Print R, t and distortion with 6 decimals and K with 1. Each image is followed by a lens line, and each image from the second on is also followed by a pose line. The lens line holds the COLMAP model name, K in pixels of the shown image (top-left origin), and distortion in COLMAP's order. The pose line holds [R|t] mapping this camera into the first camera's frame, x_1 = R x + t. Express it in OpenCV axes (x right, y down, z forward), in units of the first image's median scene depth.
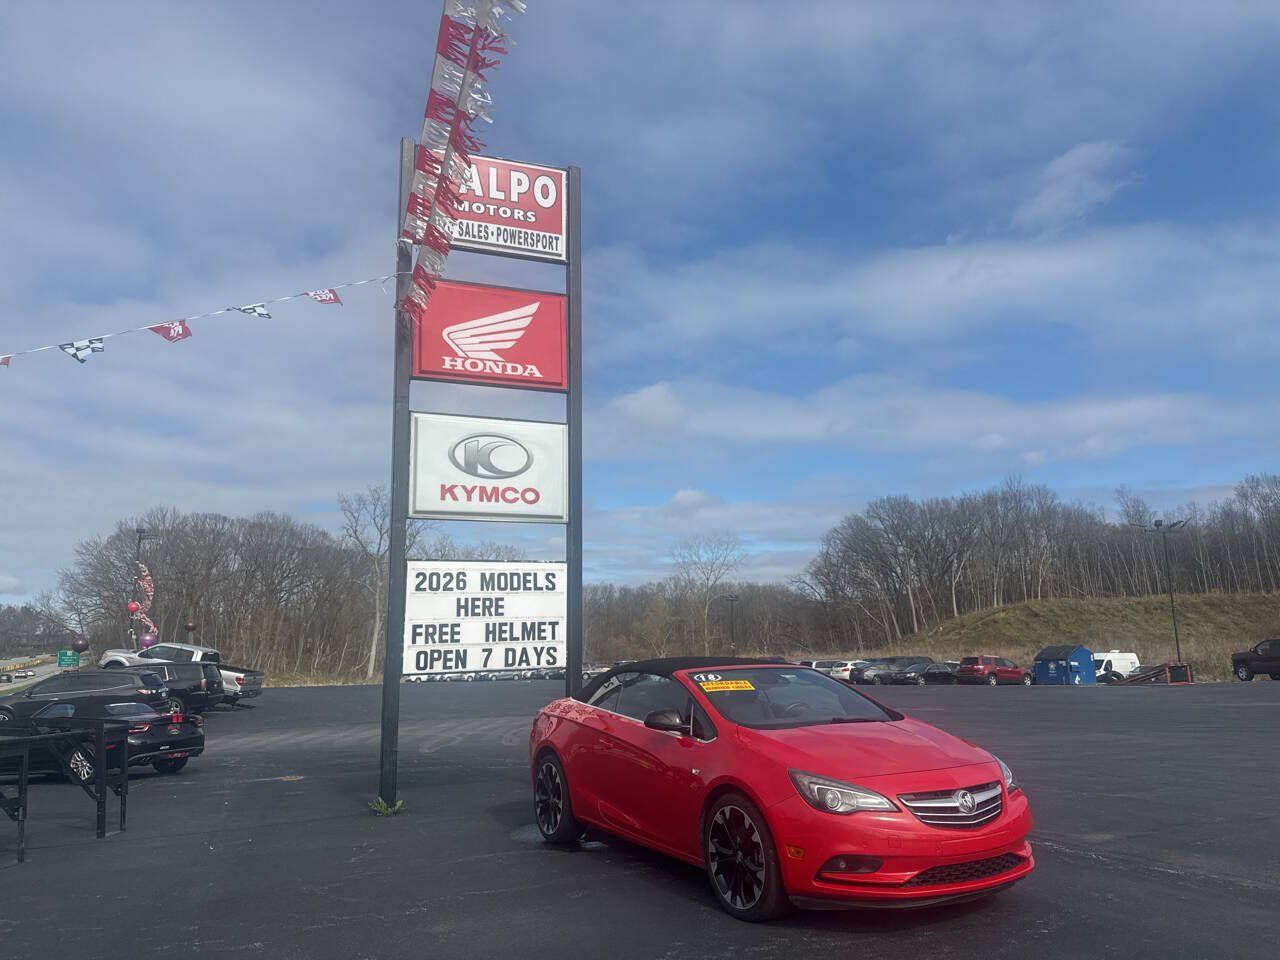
lens RADIAL K [[897.5, 0, 644.4], [0, 897.5, 476.4], [0, 0, 1]] dist [0.075884, -0.086374]
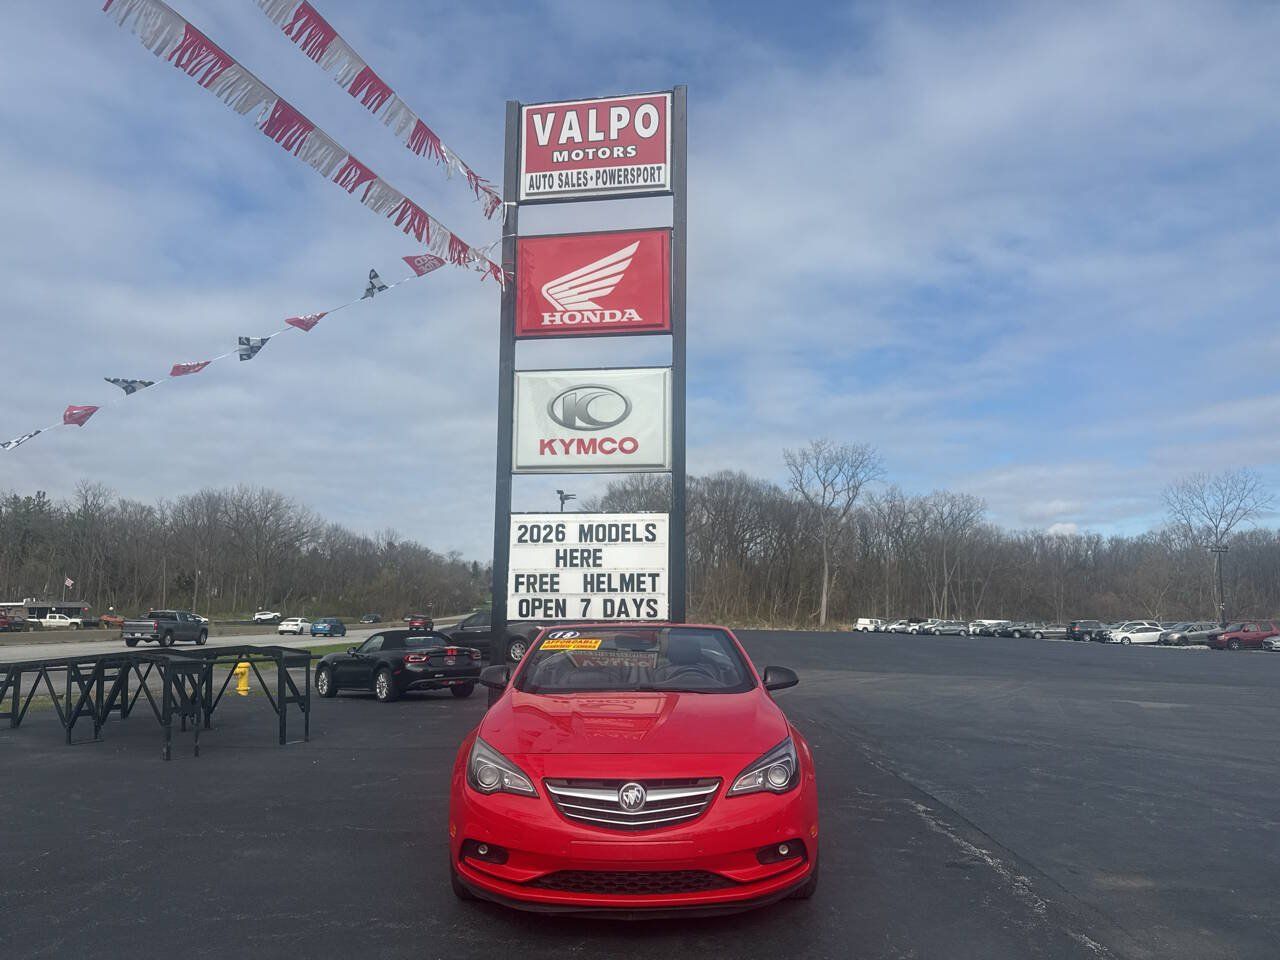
lens RADIAL K [[897.5, 0, 637.2], [0, 897.5, 492.1], [0, 0, 1]] dist [0.075884, -0.086374]
pose [[0.866277, -0.035449, -0.498305, 0.375104], [0.070516, 0.996169, 0.051721, 0.023141], [0.494563, -0.079943, 0.865458, 0.162631]]
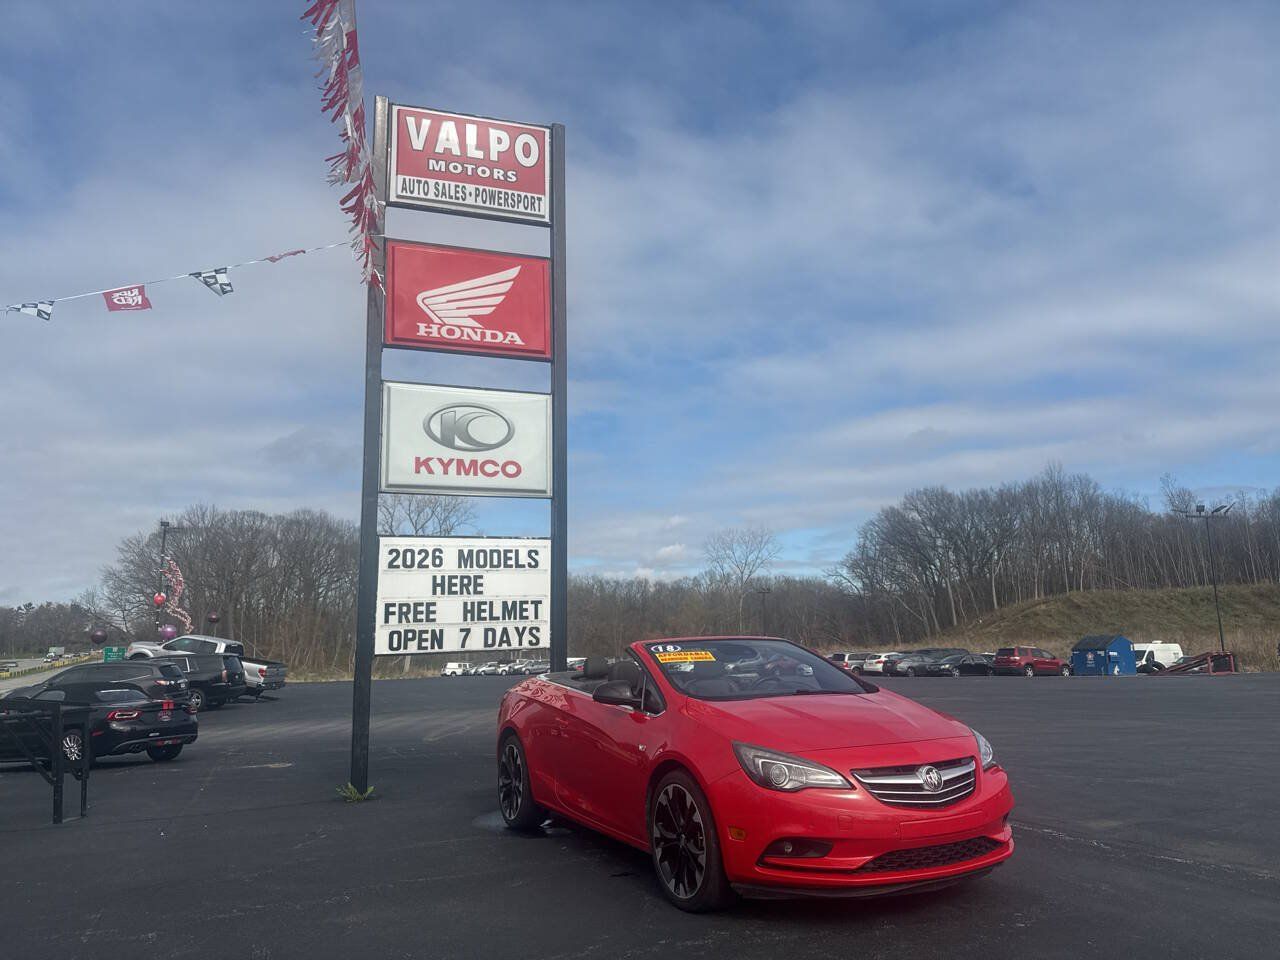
lens RADIAL K [[897.5, 0, 655.0], [0, 897.5, 482.4], [0, 0, 1]] dist [0.075884, -0.086374]
pose [[0.999506, -0.009545, -0.029930, 0.055287], [0.009889, 0.999887, 0.011342, 0.027188], [0.029819, -0.011633, 0.999488, 0.053602]]
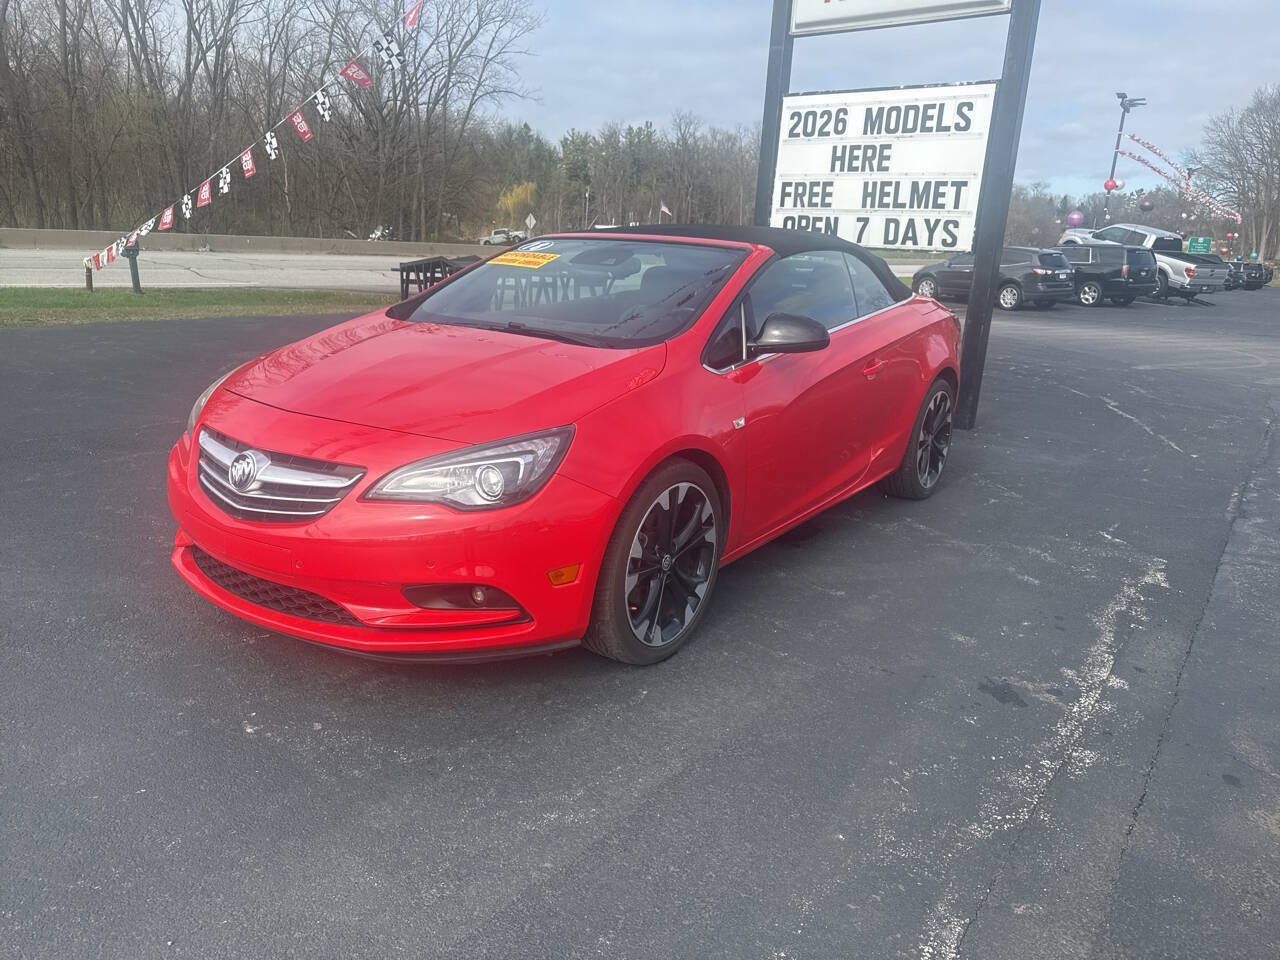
lens RADIAL K [[908.0, 0, 632.3], [0, 908.0, 489.3], [0, 0, 1]] dist [0.037238, -0.041610]
pose [[0.423128, 0.292231, -0.857650, 0.446928], [0.114991, 0.921587, 0.370748, 0.095089], [0.898743, -0.255496, 0.356345, 0.494306]]
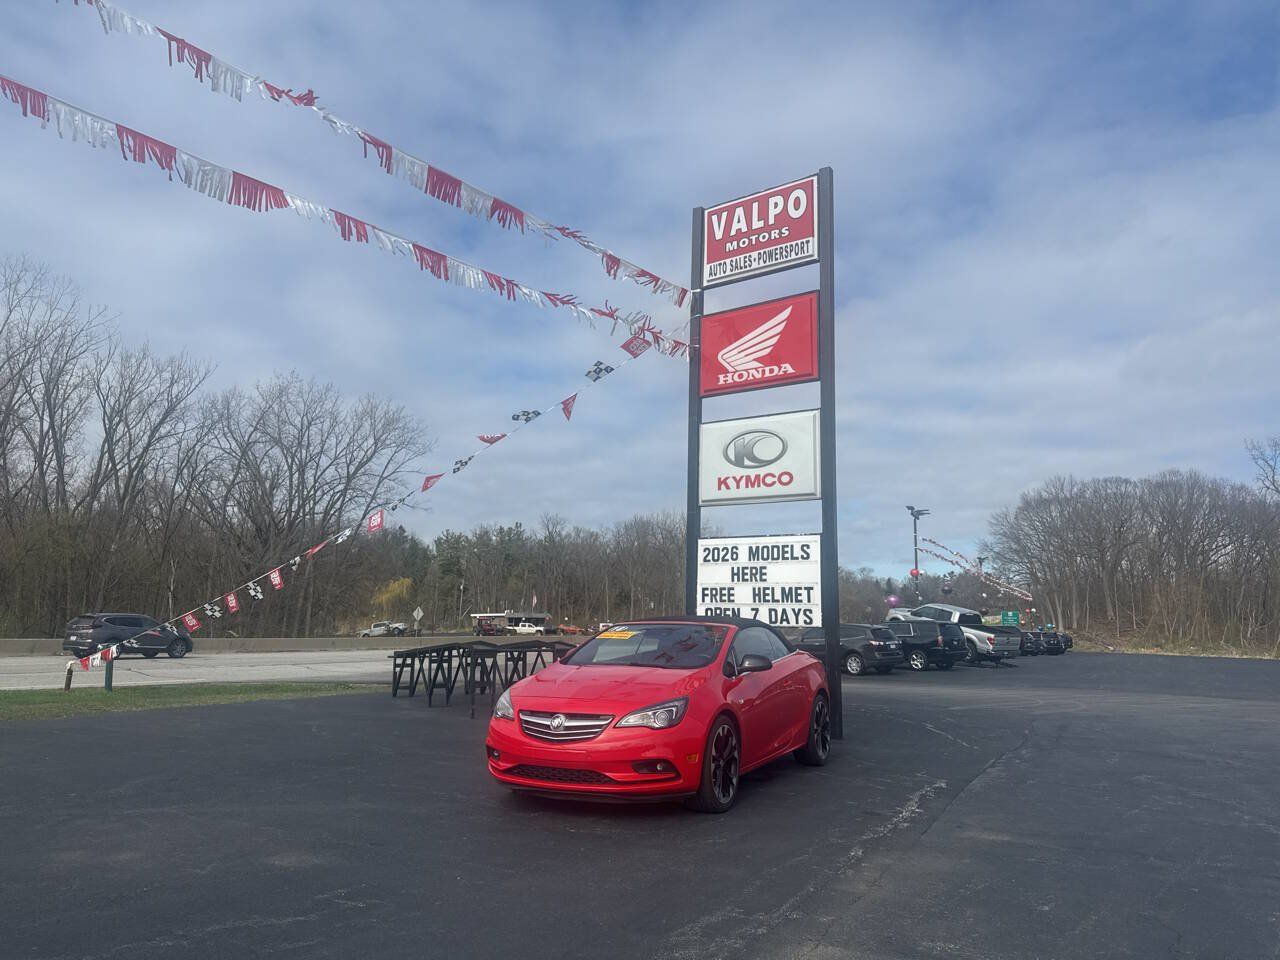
lens RADIAL K [[897.5, 0, 628.8], [0, 897.5, 475.5], [0, 0, 1]] dist [0.075884, -0.086374]
pose [[0.549274, -0.097978, -0.829879, 0.744122], [0.128748, 0.991167, -0.031805, 0.029530], [0.825665, -0.089376, 0.557036, 0.194540]]
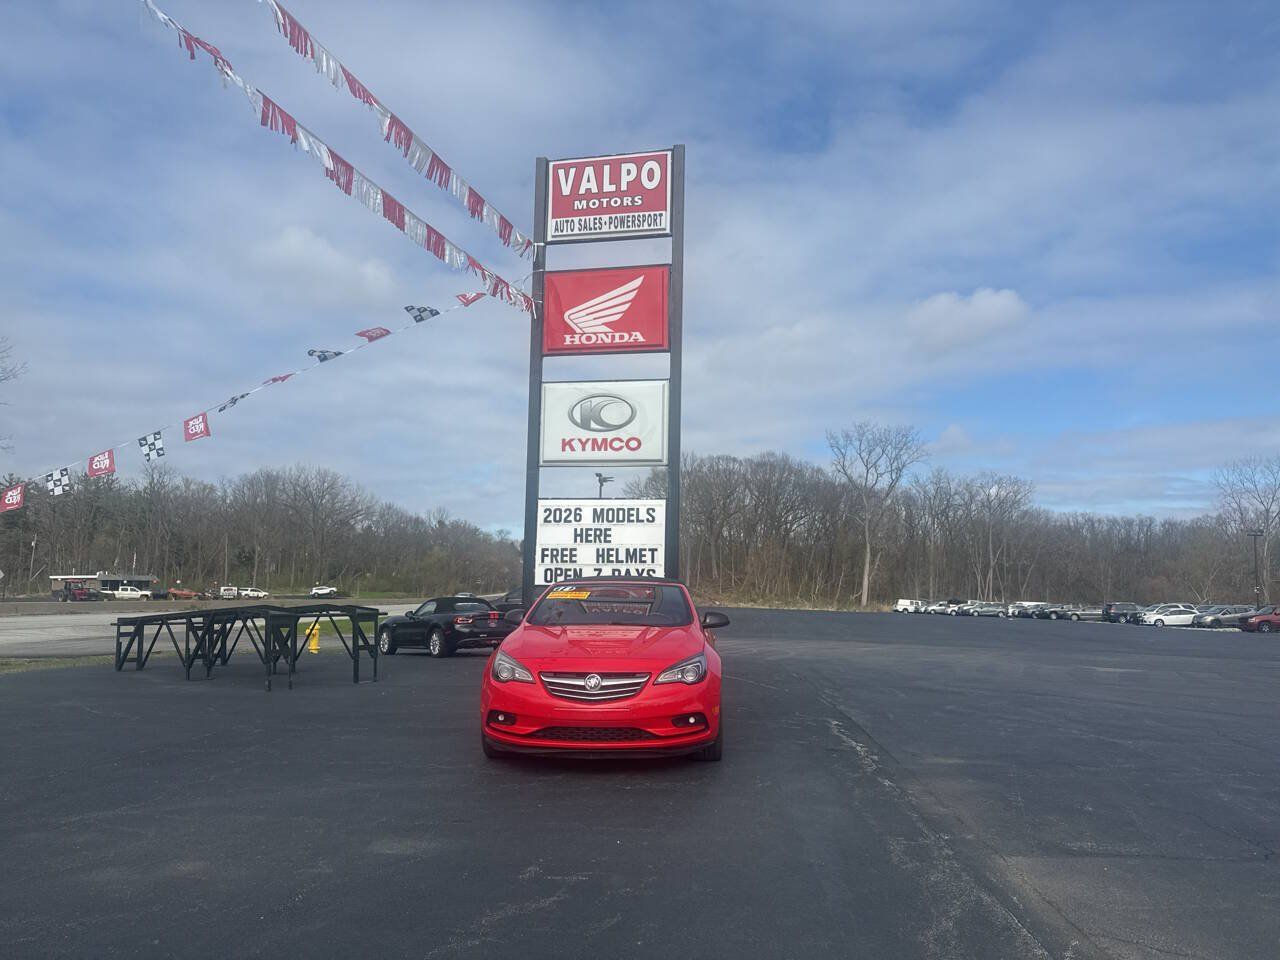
lens RADIAL K [[897.5, 0, 641.2], [0, 897.5, 490.6], [0, 0, 1]] dist [0.075884, -0.086374]
pose [[0.841385, -0.021112, -0.540024, 0.540168], [0.069097, 0.995238, 0.068748, 0.002231], [0.536001, -0.095157, 0.838837, -0.001552]]
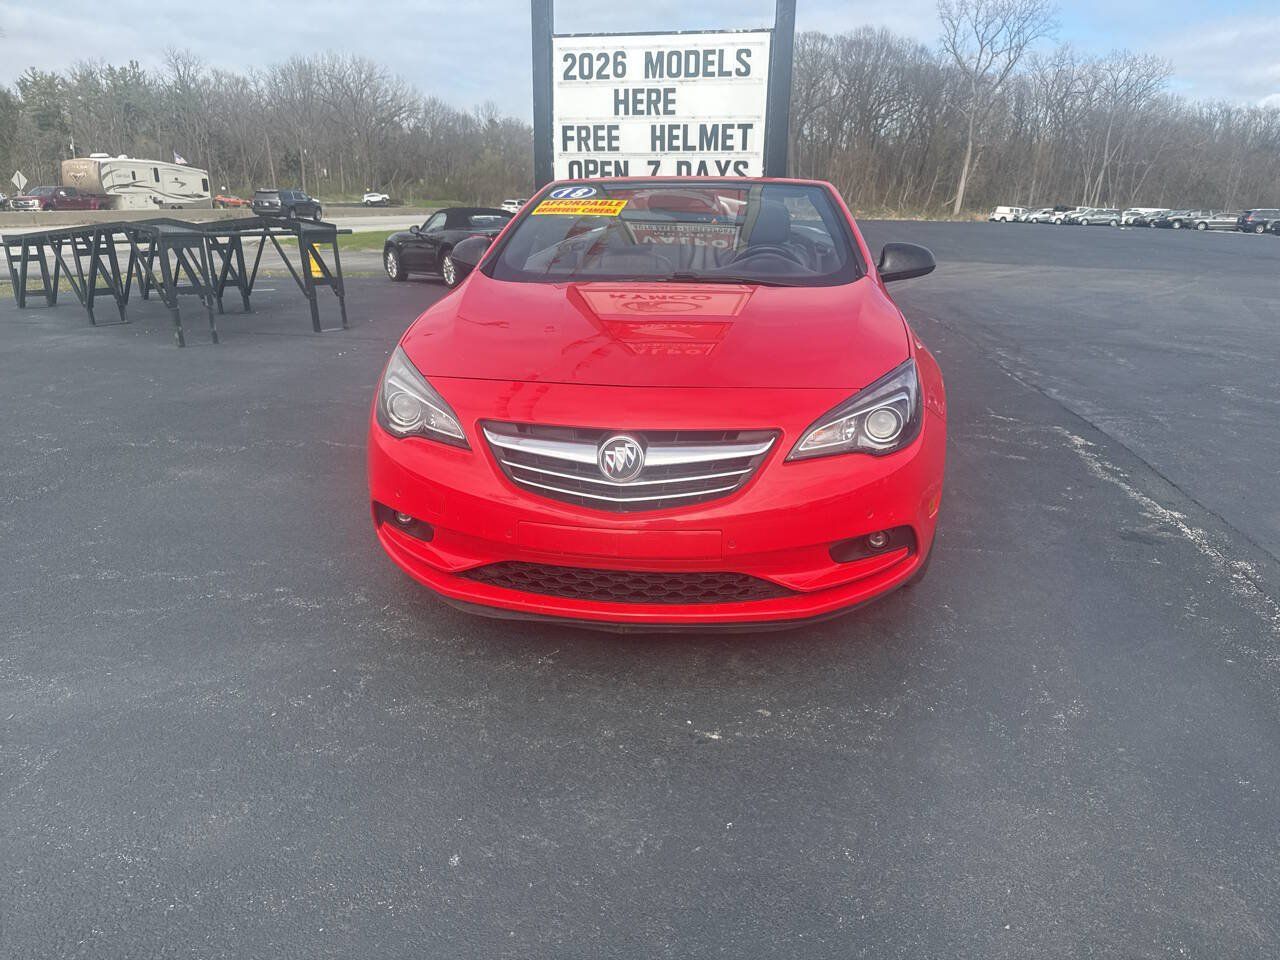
lens RADIAL K [[897.5, 0, 646.3], [0, 897.5, 487.4], [0, 0, 1]] dist [0.075884, -0.086374]
pose [[0.804122, 0.214722, -0.554330, 0.305098], [0.082955, 0.882832, 0.462305, 0.077685], [0.588647, -0.417734, 0.692093, 0.335397]]
